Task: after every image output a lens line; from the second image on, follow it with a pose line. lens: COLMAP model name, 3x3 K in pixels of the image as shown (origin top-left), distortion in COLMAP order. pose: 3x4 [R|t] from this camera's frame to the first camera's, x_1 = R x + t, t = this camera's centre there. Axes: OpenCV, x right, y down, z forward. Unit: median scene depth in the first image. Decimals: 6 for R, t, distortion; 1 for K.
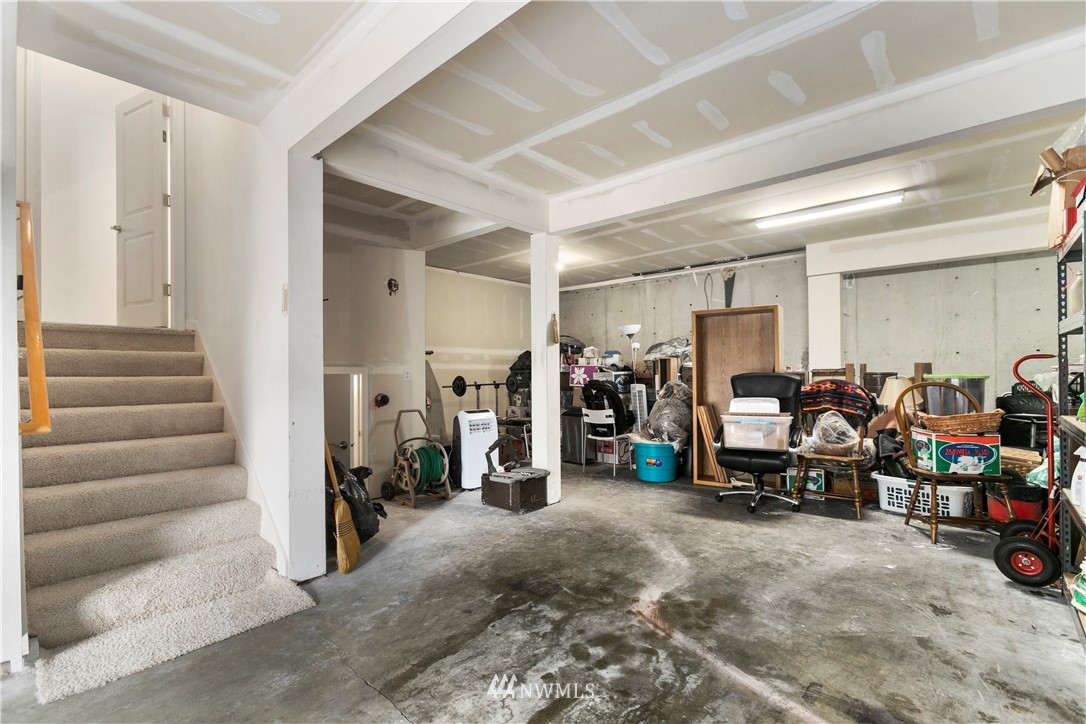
lens RADIAL K [[490.4, 0, 536.0], [0, 490.4, 369.0], [0, 0, 1]] dist [-0.001442, 0.003443]
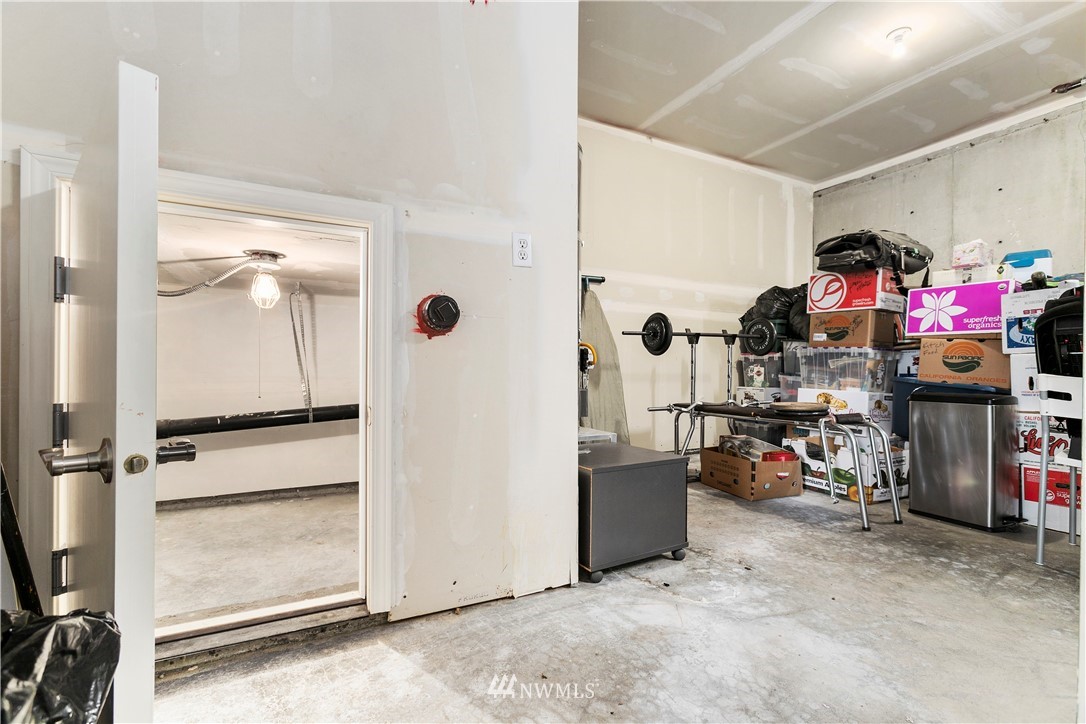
lens RADIAL K [[490.4, 0, 544.6], [0, 490.4, 366.1], [0, 0, 1]] dist [-0.001442, 0.003443]
pose [[0.943655, 0.007315, -0.330851, -0.094037], [-0.007485, 0.999972, 0.000761, 0.063514], [0.330847, 0.001758, 0.943683, 0.474228]]
